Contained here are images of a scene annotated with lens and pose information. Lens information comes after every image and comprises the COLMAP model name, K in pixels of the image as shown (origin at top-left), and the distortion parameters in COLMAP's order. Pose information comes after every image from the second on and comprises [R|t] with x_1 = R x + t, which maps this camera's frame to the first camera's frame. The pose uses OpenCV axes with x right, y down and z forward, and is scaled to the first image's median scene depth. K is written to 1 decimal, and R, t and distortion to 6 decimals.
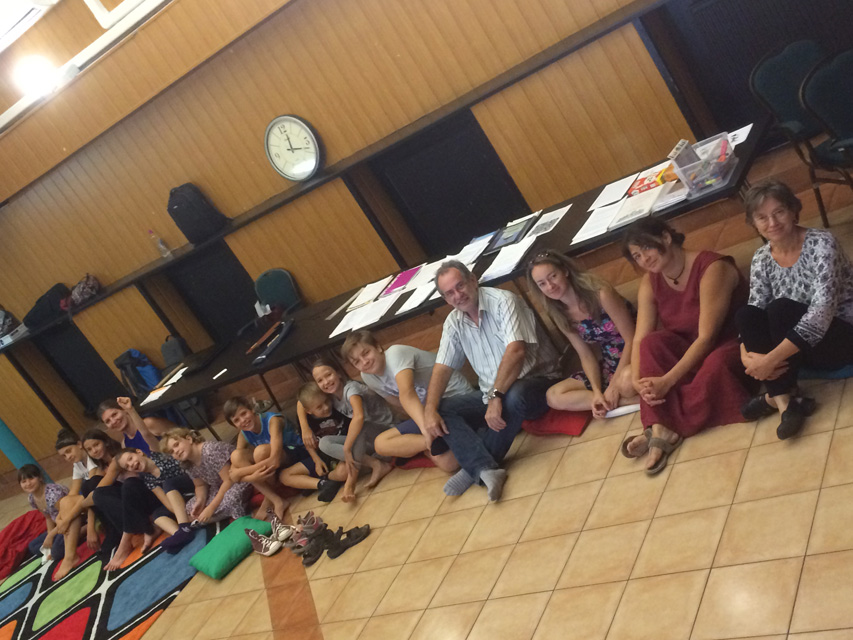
lens RADIAL K [[1042.9, 0, 426.5], [0, 1042.9, 320.0], [0, 0, 1]] dist [0.011660, -0.000730]
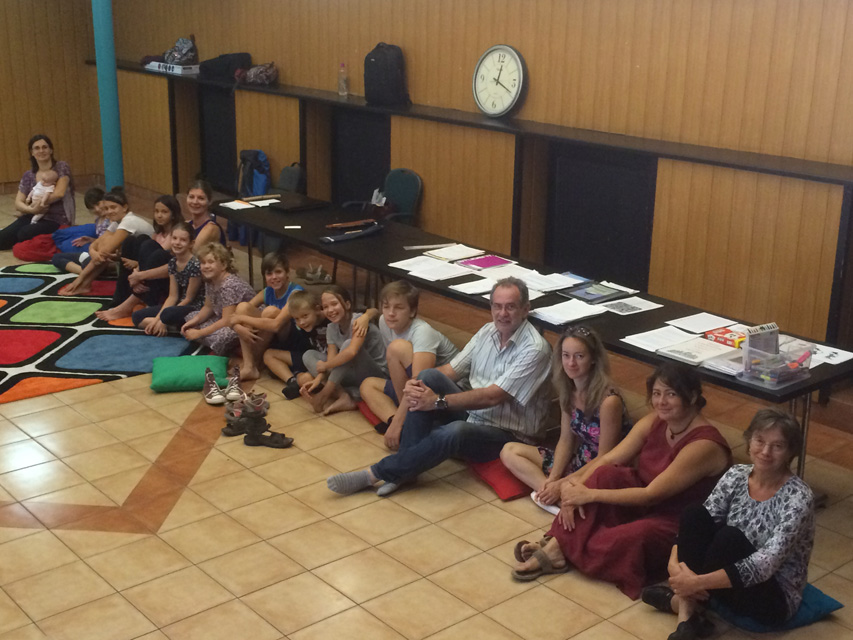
lens RADIAL K [[1120.7, 0, 426.5], [0, 1120.7, 320.0], [0, 0, 1]] dist [0.003759, 0.003249]
pose [[0.788378, 0.603592, -0.118894, 0.095183], [-0.593787, 0.797138, 0.109486, -0.081560], [0.160860, -0.015719, 0.986852, -0.034623]]
